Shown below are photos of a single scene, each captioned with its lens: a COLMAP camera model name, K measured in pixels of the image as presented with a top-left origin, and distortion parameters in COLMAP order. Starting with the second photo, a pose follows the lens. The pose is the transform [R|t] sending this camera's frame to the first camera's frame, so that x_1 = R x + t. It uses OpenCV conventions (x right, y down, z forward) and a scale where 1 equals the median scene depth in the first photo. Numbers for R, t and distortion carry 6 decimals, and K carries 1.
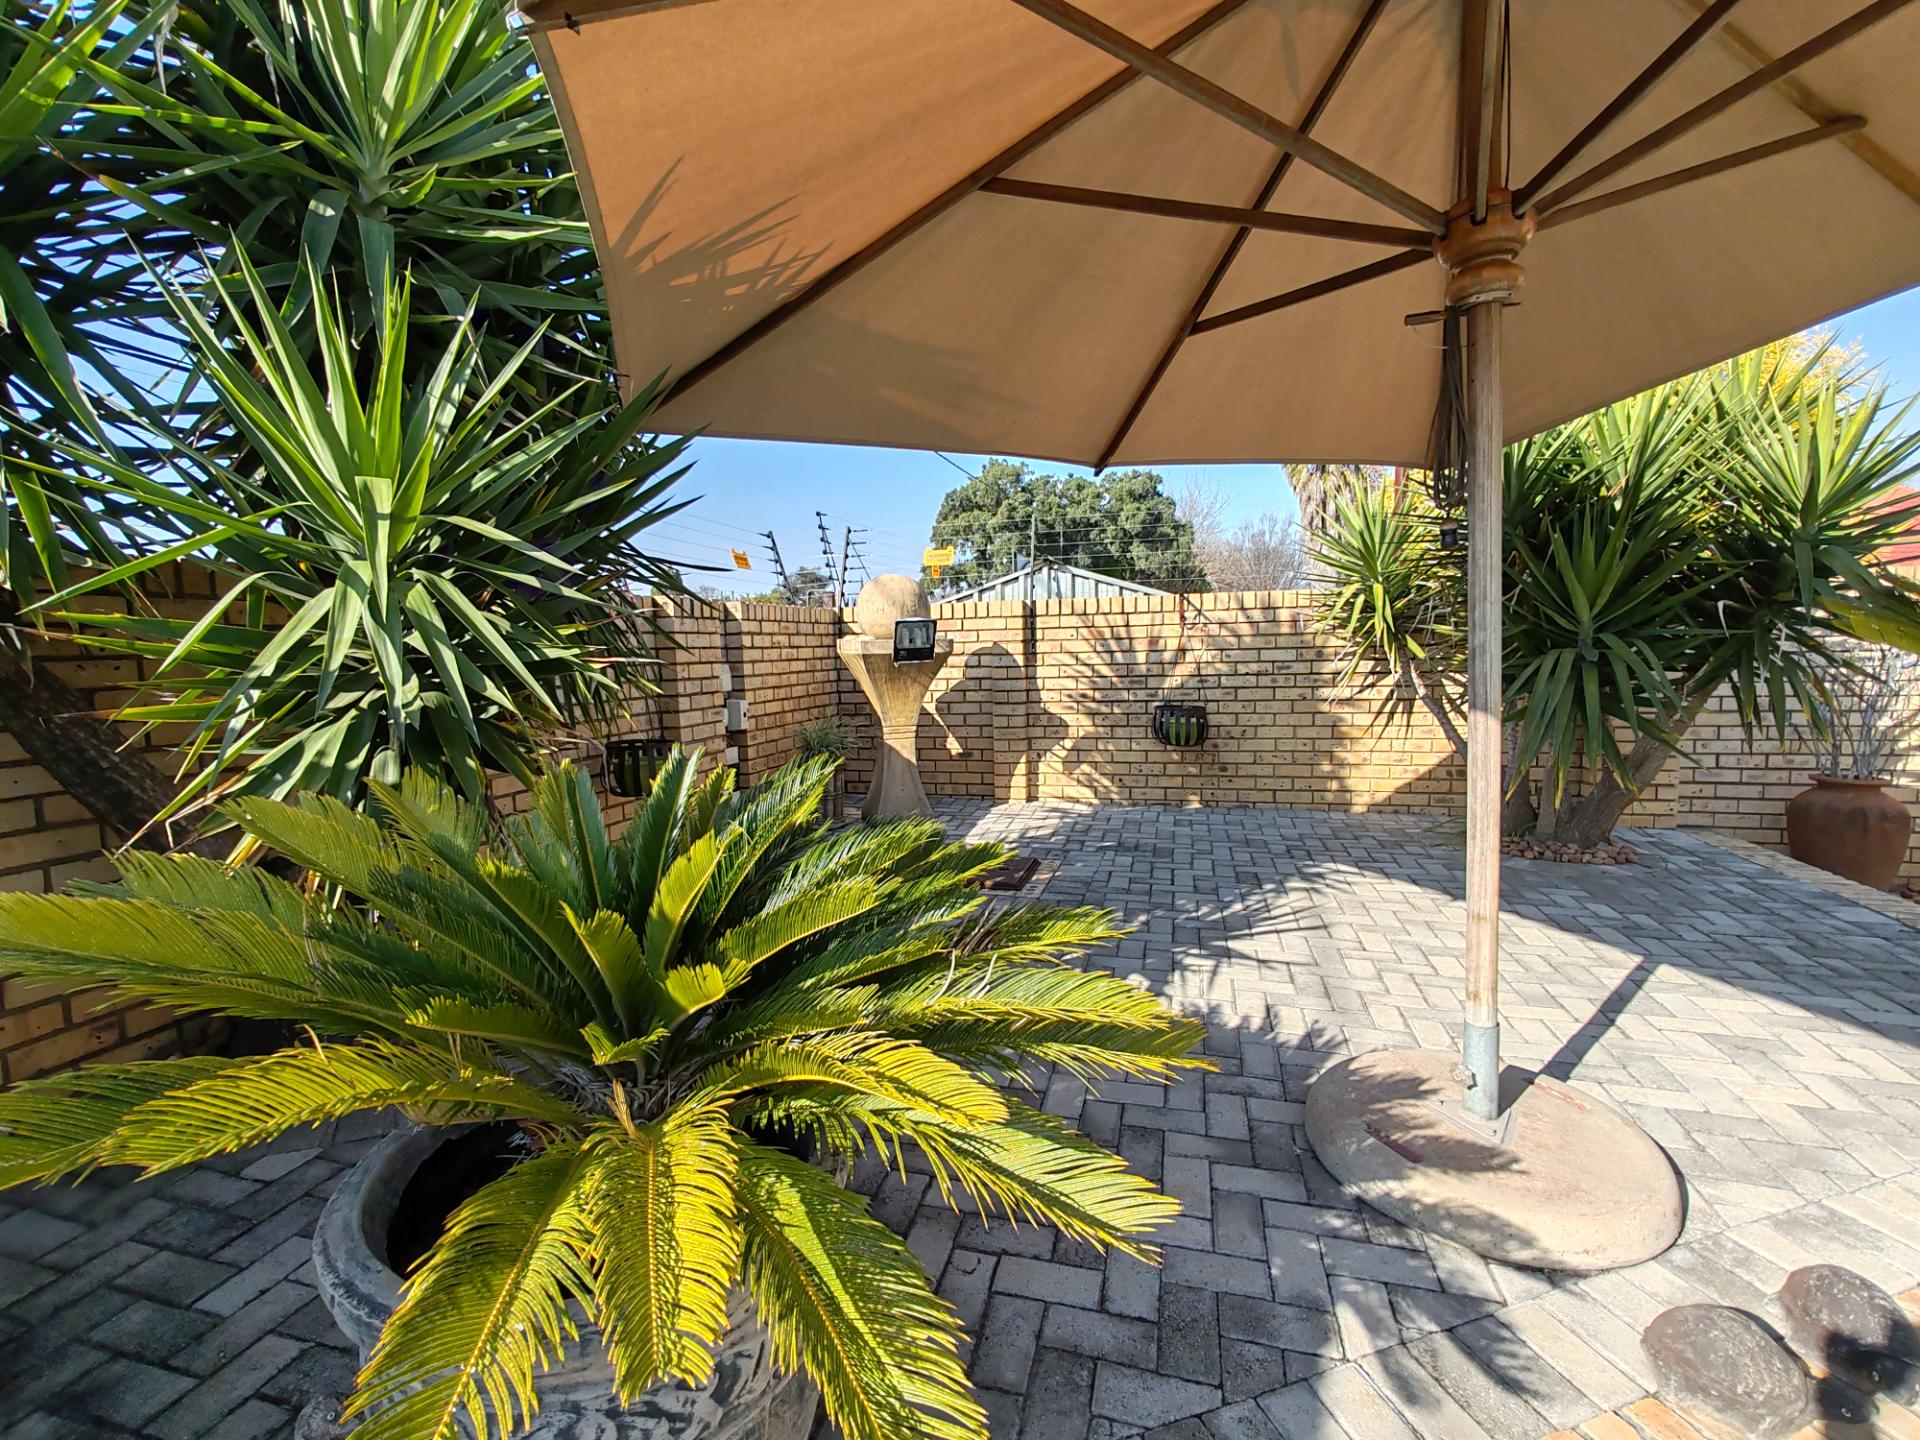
lens RADIAL K [[870.3, 0, 957.3], [0, 870.3, 719.2], [0, 0, 1]] dist [-0.001614, 0.002700]
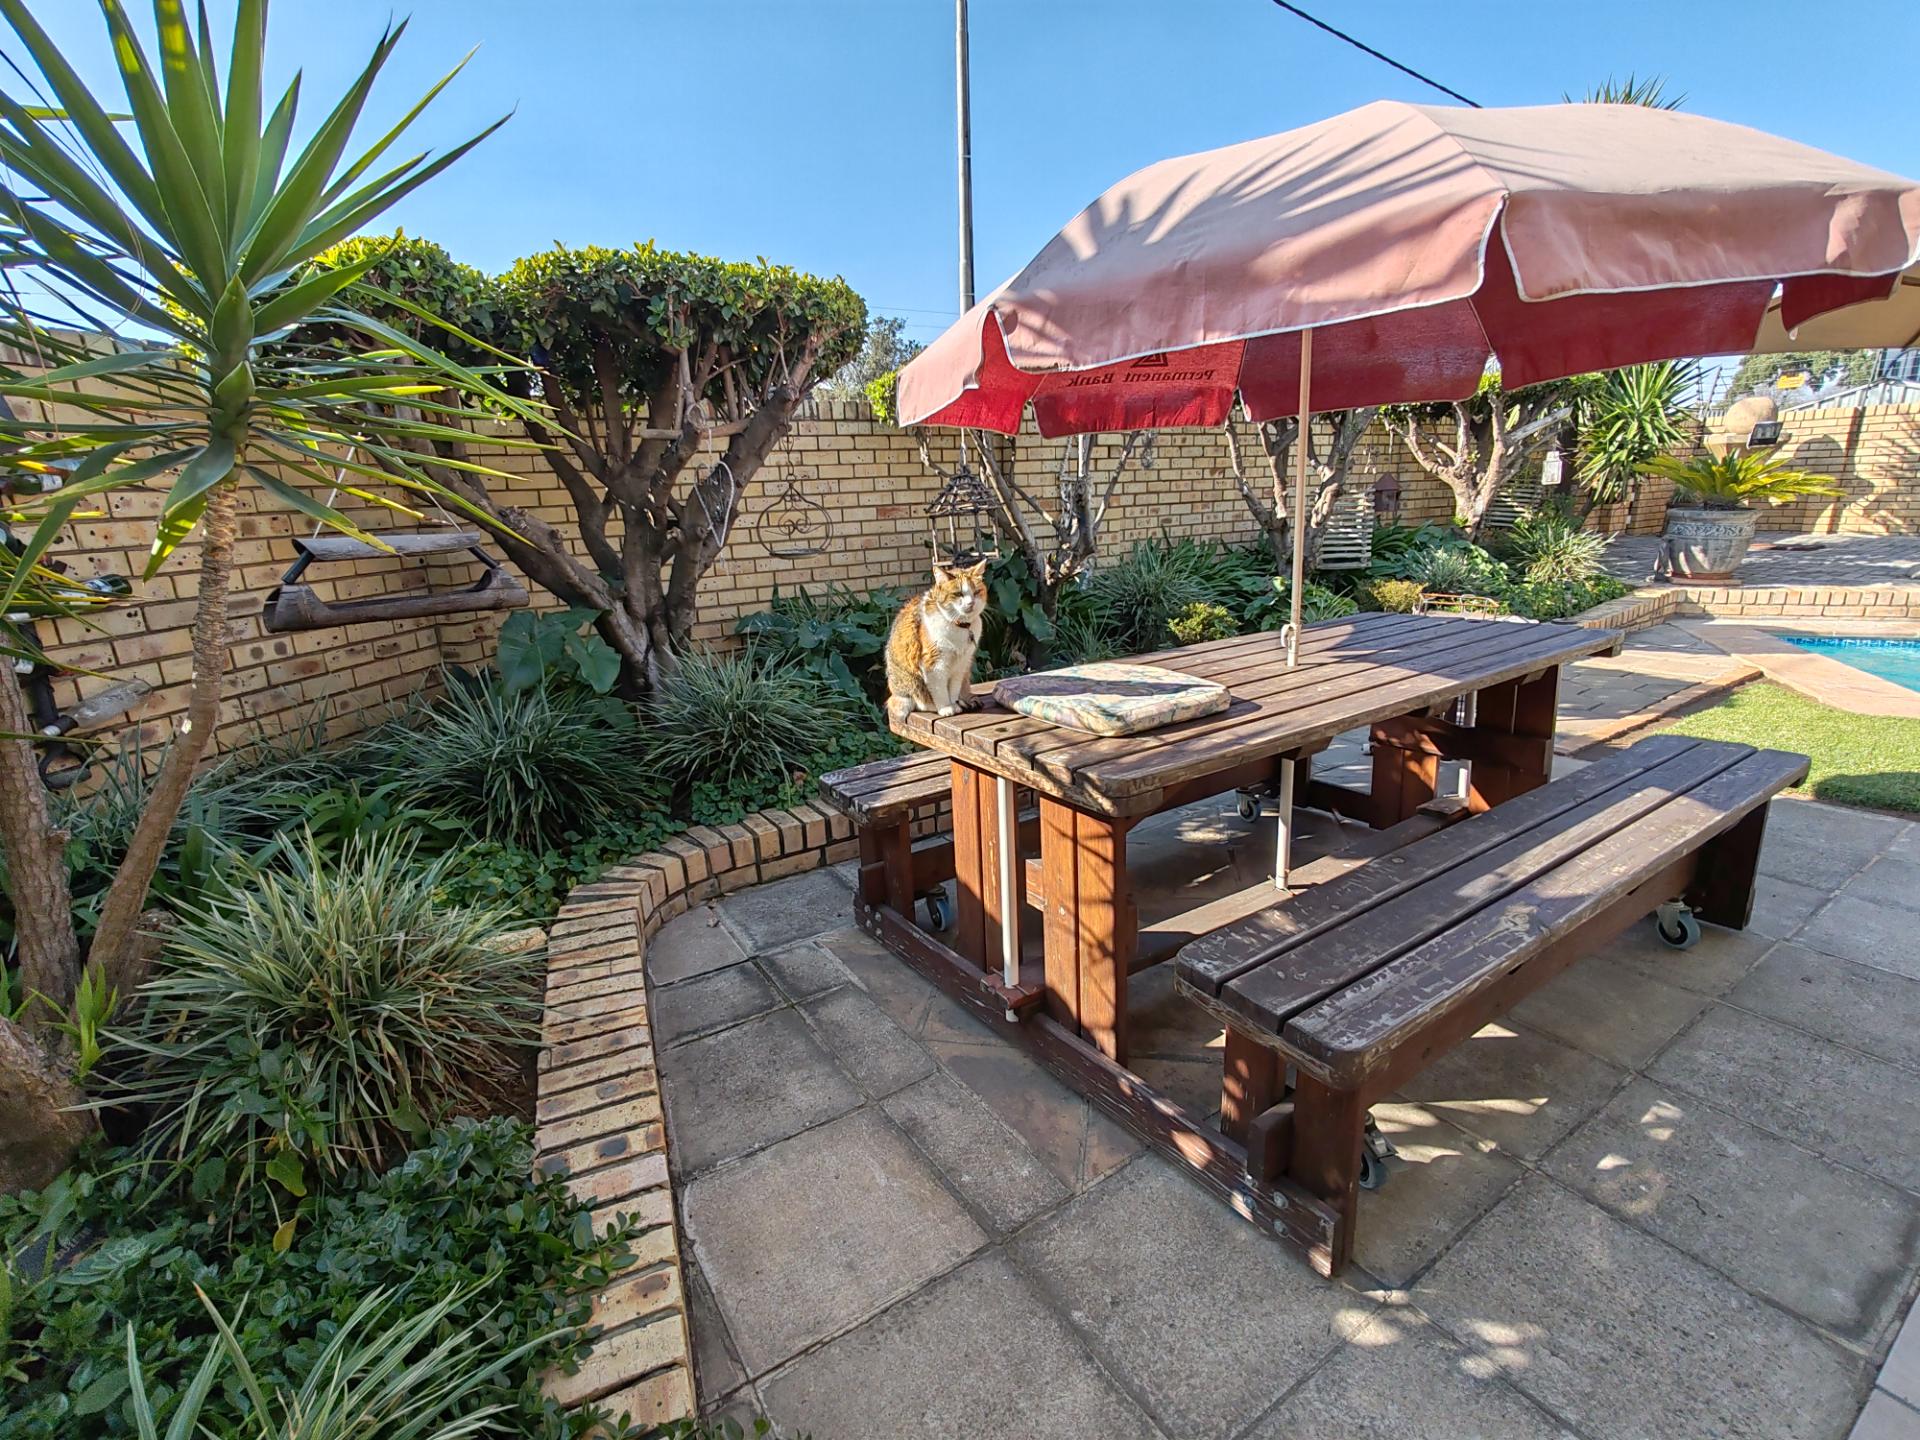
lens RADIAL K [[870.3, 0, 961.2], [0, 870.3, 720.6], [0, 0, 1]] dist [-0.001614, 0.002700]
pose [[0.744125, 0.169711, -0.646124, -0.015891], [-0.036981, 0.976175, 0.213812, 0.150302], [0.667016, -0.135208, 0.732672, -1.396251]]
